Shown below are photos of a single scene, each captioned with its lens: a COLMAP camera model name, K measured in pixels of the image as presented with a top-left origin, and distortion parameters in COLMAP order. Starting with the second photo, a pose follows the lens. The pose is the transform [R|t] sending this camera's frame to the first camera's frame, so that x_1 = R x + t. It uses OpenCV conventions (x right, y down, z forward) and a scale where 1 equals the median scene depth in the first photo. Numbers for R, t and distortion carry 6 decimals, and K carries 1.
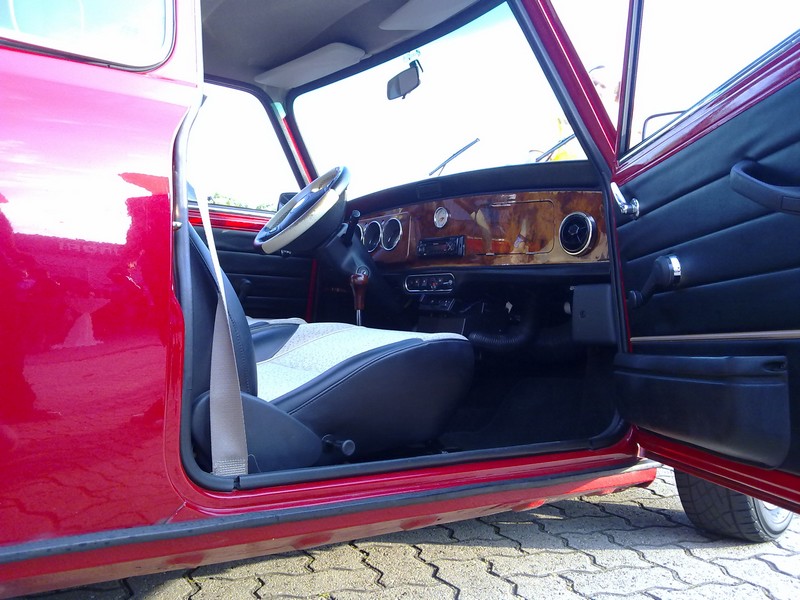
lens RADIAL K [[730.3, 0, 400.0], [0, 730.3, 300.0], [0, 0, 1]] dist [0.203333, -0.492268]
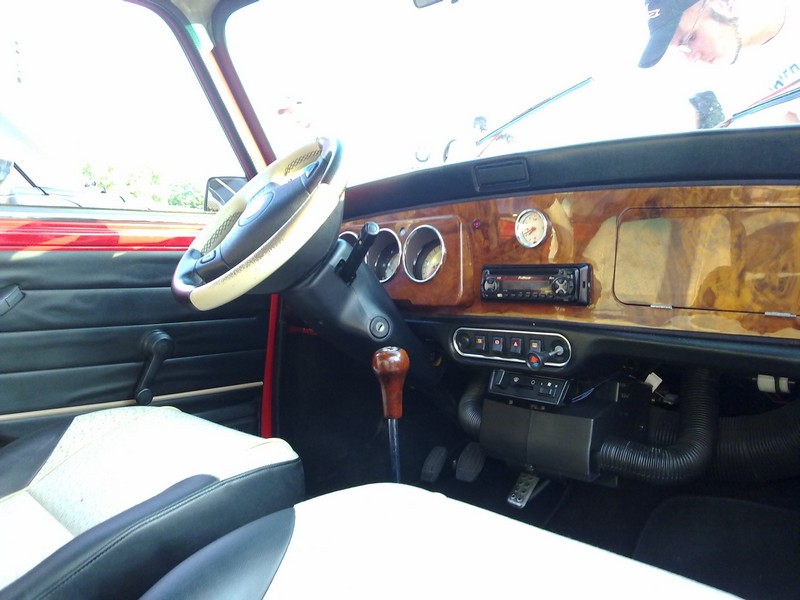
lens RADIAL K [[730.3, 0, 400.0], [0, 730.3, 300.0], [0, 0, 1]] dist [0.203333, -0.492268]
pose [[0.992827, -0.055409, 0.105946, -0.093793], [0.048511, 0.996599, 0.066614, -0.095656], [-0.109277, -0.060996, 0.992138, 0.452502]]
